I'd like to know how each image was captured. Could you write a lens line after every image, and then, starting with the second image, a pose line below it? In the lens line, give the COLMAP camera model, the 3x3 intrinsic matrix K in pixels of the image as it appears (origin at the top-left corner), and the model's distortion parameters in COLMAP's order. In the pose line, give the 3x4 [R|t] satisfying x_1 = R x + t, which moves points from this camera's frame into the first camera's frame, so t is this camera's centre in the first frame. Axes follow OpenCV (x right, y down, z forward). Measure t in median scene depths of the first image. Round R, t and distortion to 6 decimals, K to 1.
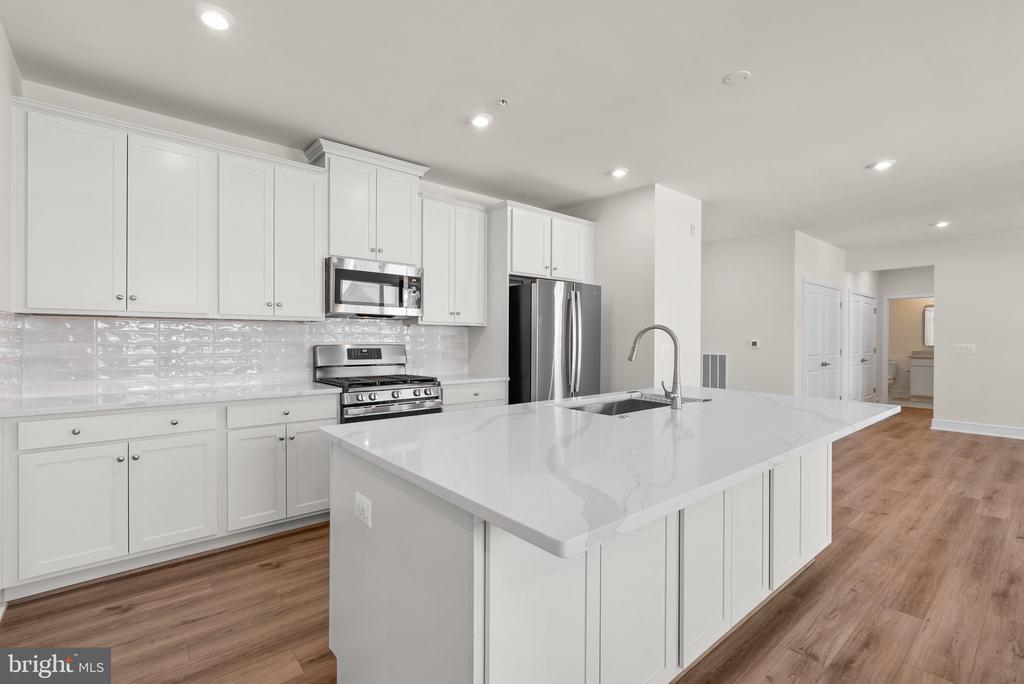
lens RADIAL K [[462.0, 0, 512.0], [0, 462.0, 339.1], [0, 0, 1]] dist [-0.002180, 0.000016]
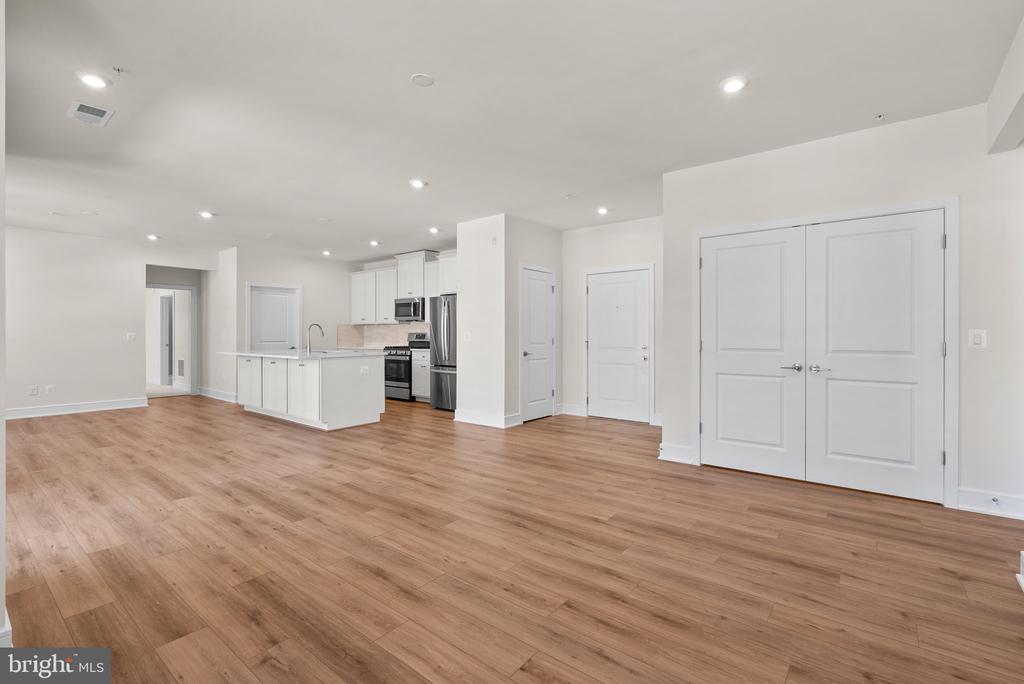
lens RADIAL K [[462.0, 0, 512.0], [0, 462.0, 339.1], [0, 0, 1]] dist [-0.002180, 0.000016]
pose [[0.188651, 0.005415, -0.982029, 2.122483], [-0.003717, 0.999982, 0.004800, 0.029461], [0.982037, 0.002745, 0.188667, 1.043974]]
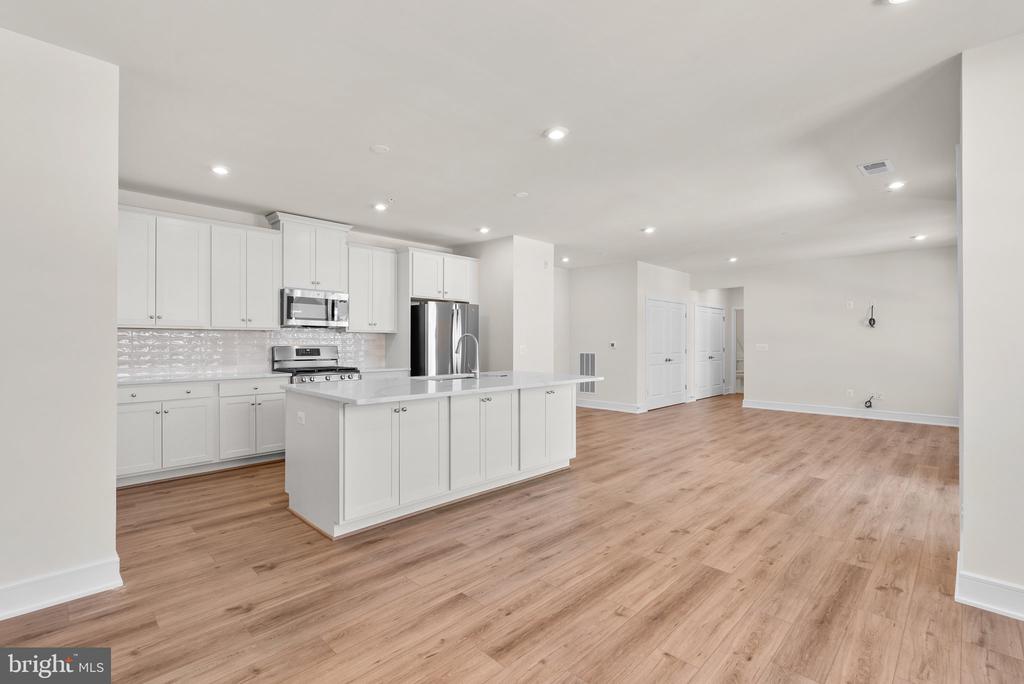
lens RADIAL K [[465.9, 0, 512.0], [0, 465.9, 342.0], [0, 0, 1]] dist [-0.001518, -0.000073]
pose [[0.996350, -0.003457, 0.085288, 0.208696], [0.003554, 0.999993, -0.000988, 0.003456], [-0.085284, 0.001288, 0.996356, -0.552291]]
